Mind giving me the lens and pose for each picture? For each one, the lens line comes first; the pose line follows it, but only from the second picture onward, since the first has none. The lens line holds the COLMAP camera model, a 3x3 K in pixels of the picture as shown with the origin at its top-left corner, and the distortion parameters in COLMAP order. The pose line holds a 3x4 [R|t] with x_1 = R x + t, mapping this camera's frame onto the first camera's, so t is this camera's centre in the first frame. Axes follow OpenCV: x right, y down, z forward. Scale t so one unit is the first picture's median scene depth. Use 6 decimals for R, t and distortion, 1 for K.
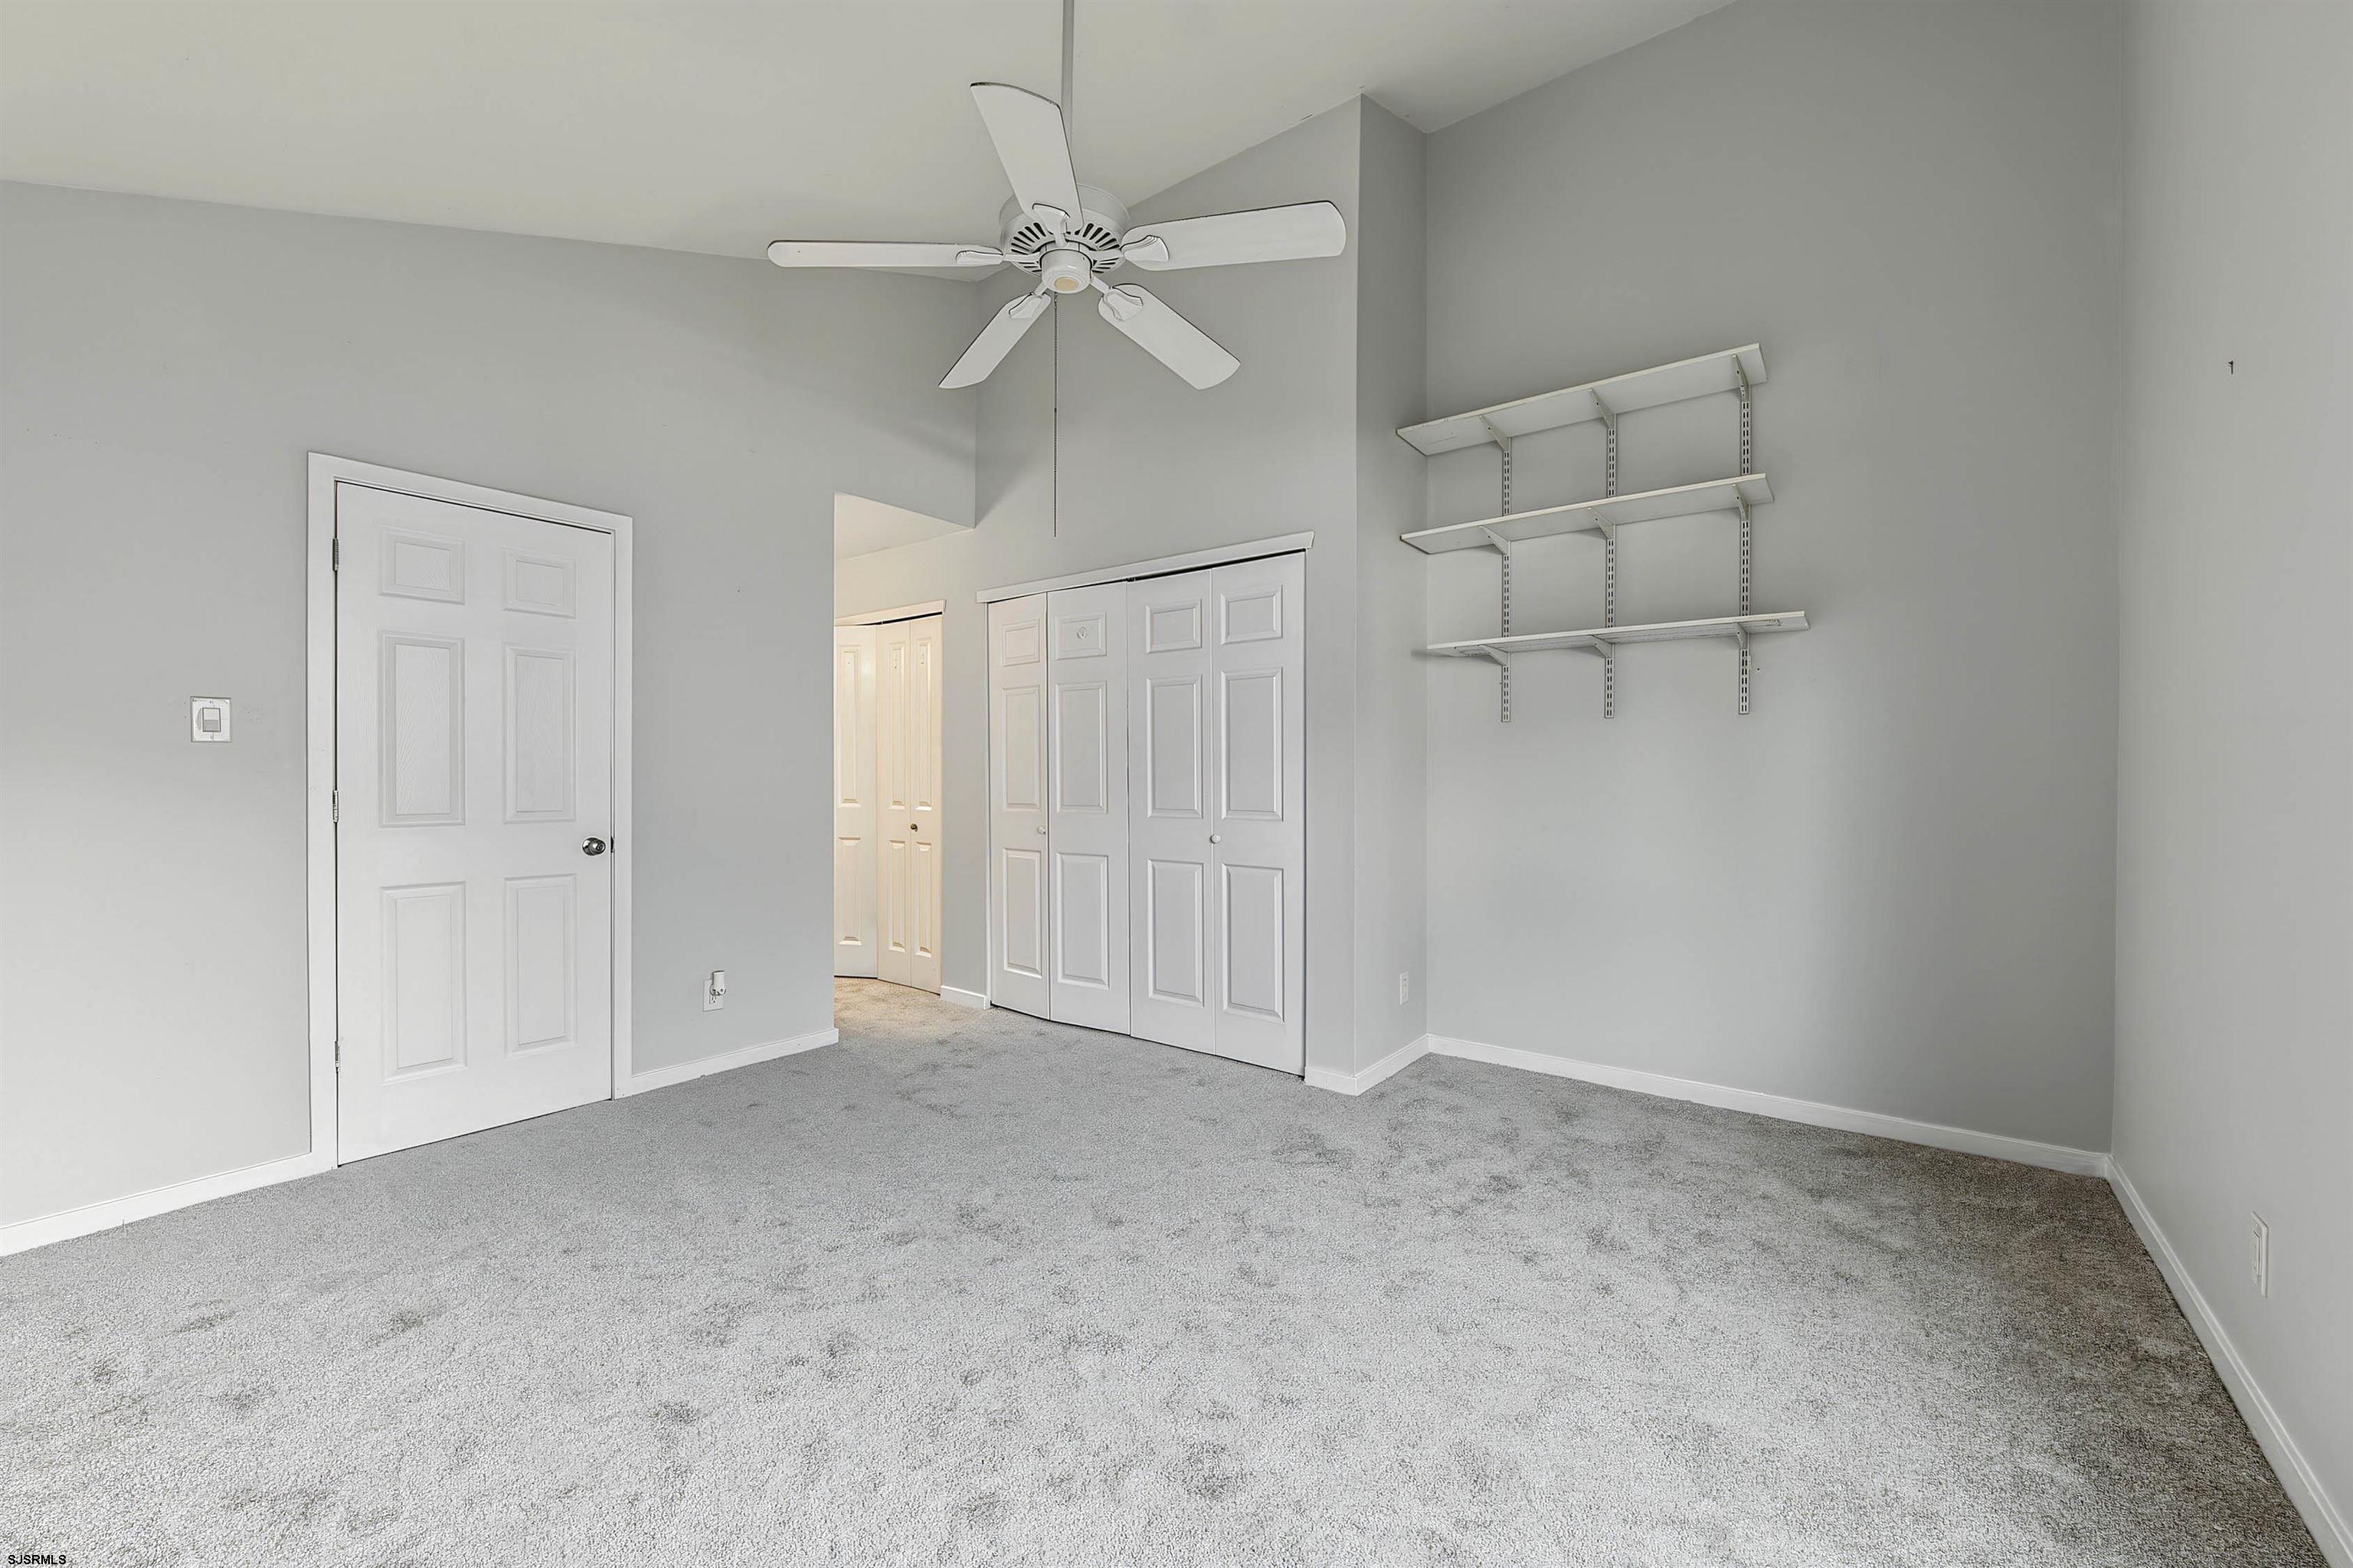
lens RADIAL K [[928.5, 0, 1167.7], [0, 928.5, 779.6], [0, 0, 1]] dist [-0.007259, -0.000014]
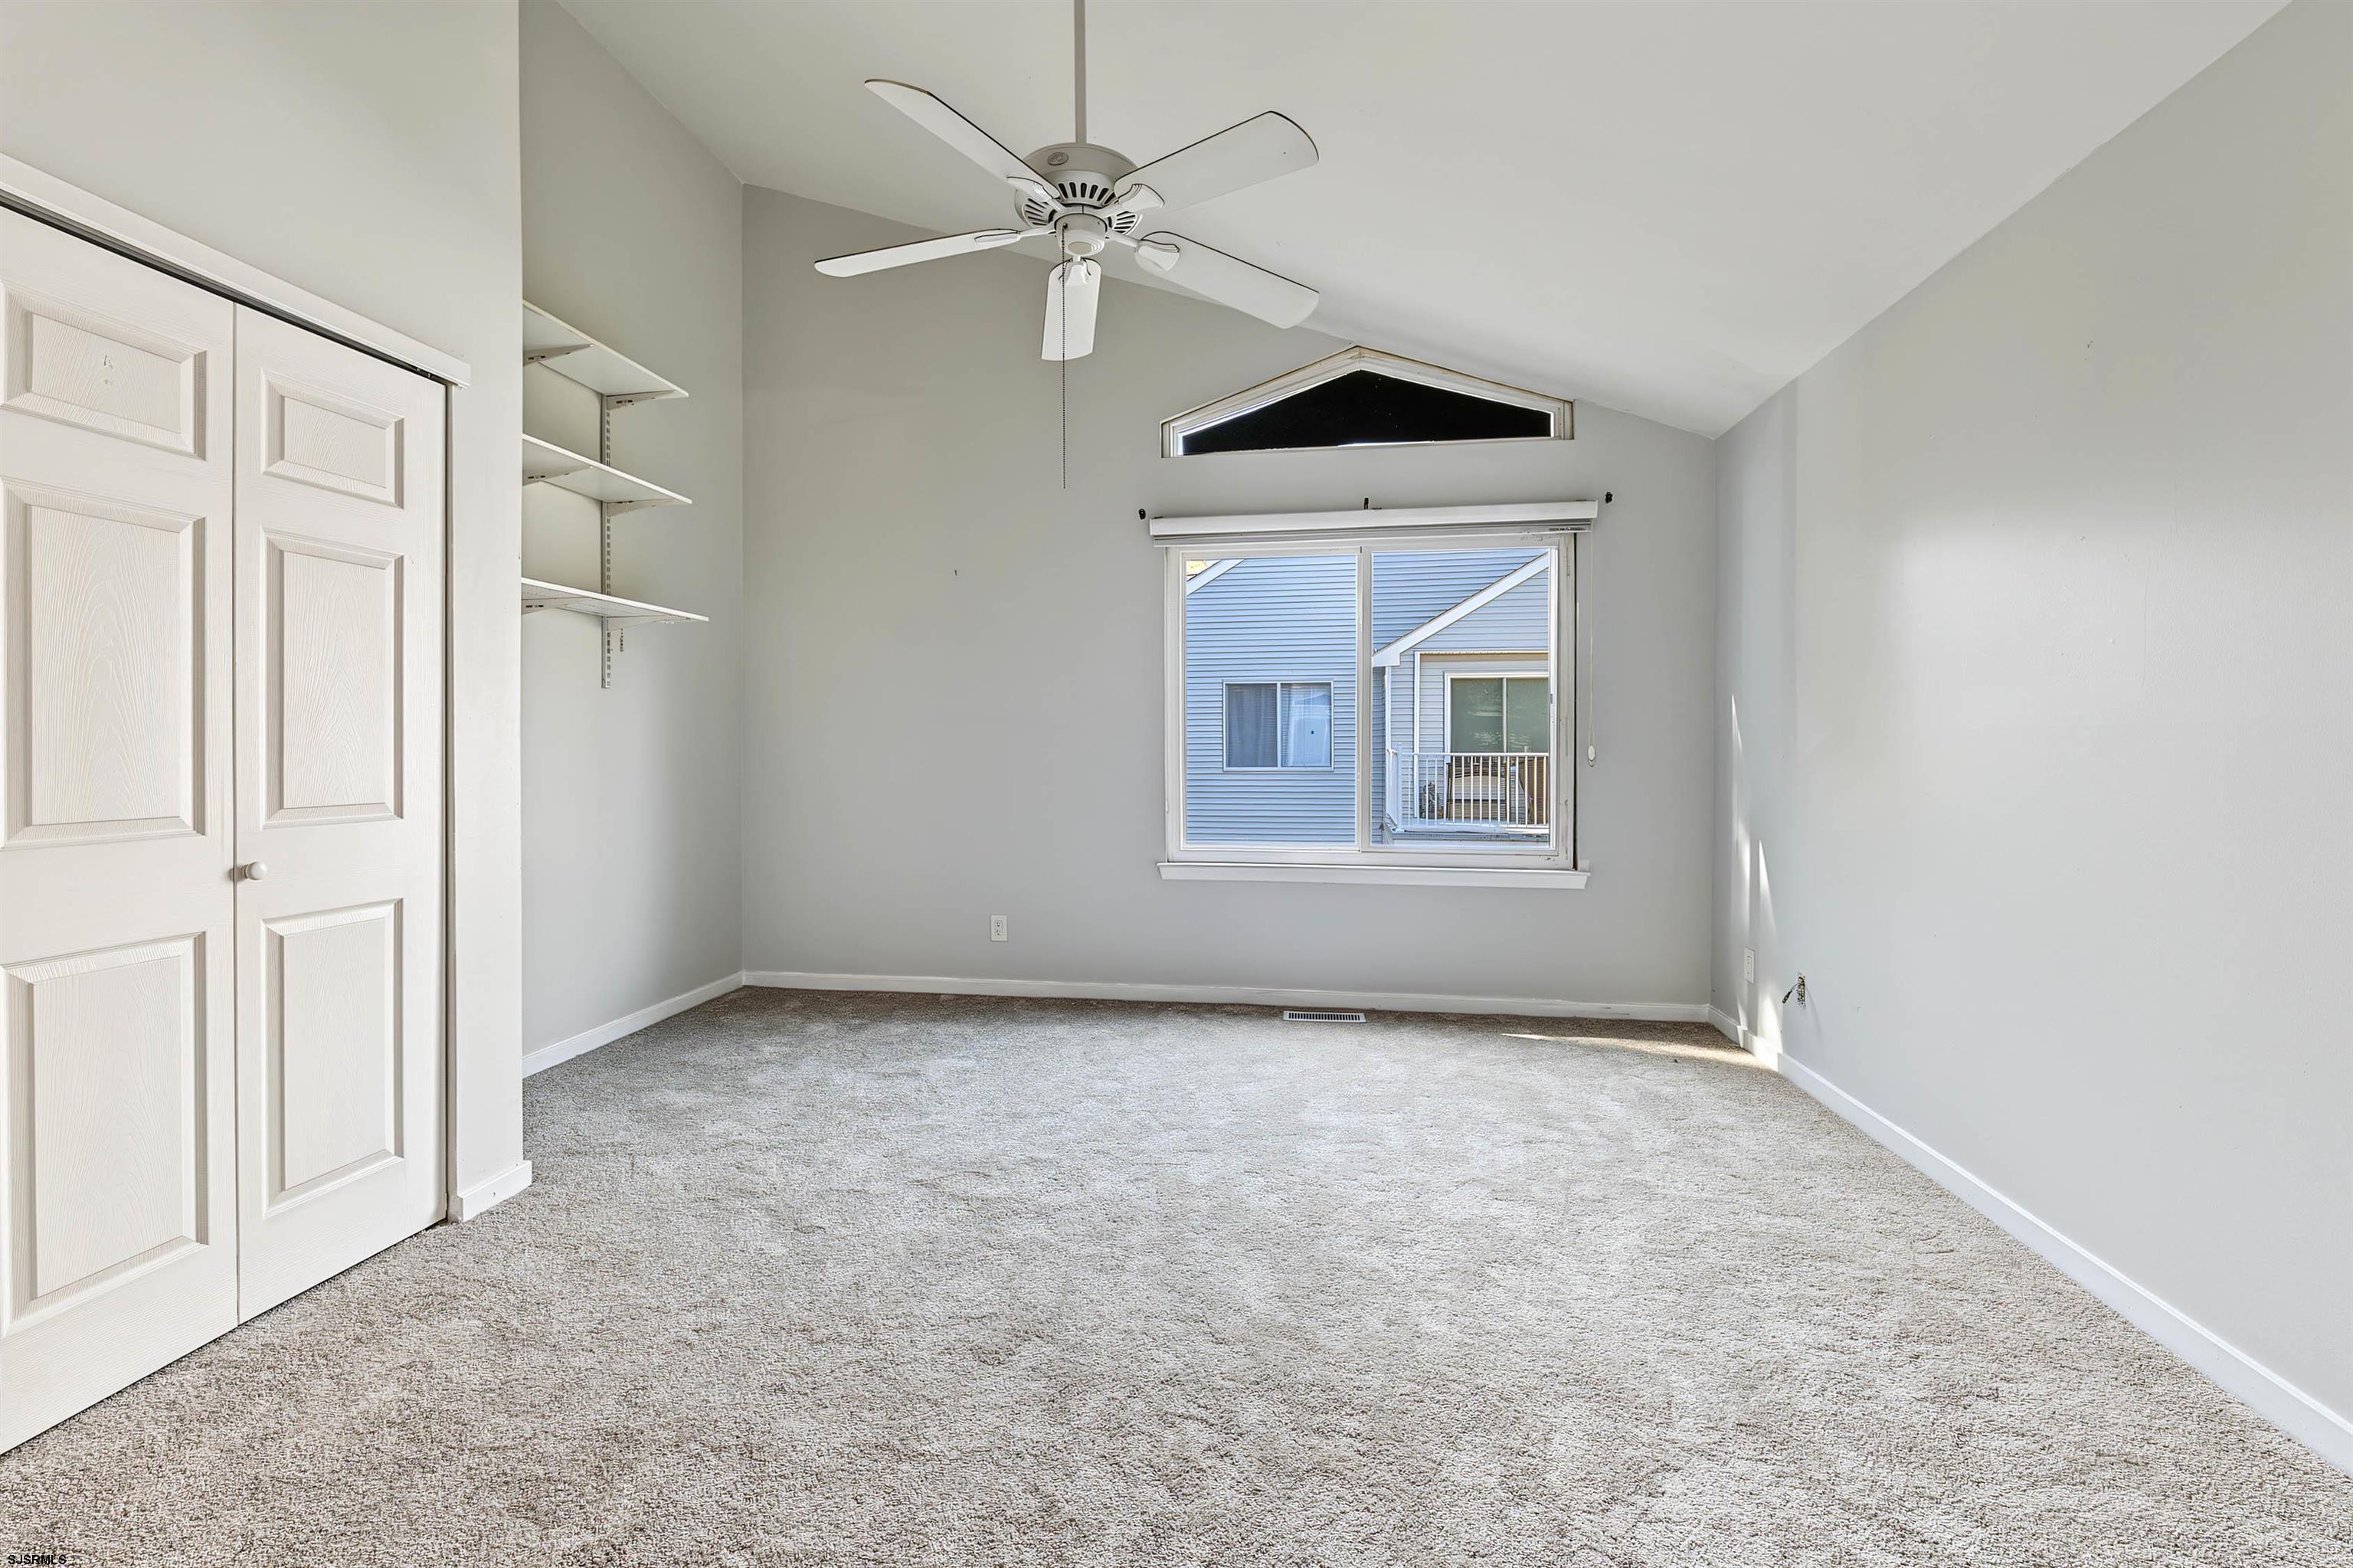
lens RADIAL K [[928.5, 0, 1167.7], [0, 928.5, 779.6], [0, 0, 1]] dist [-0.007259, -0.000014]
pose [[-0.478671, -0.027307, 0.877570, -0.627889], [0.000564, 0.999506, 0.031408, 0.000410], [-0.877994, 0.015529, -0.478419, 0.853783]]
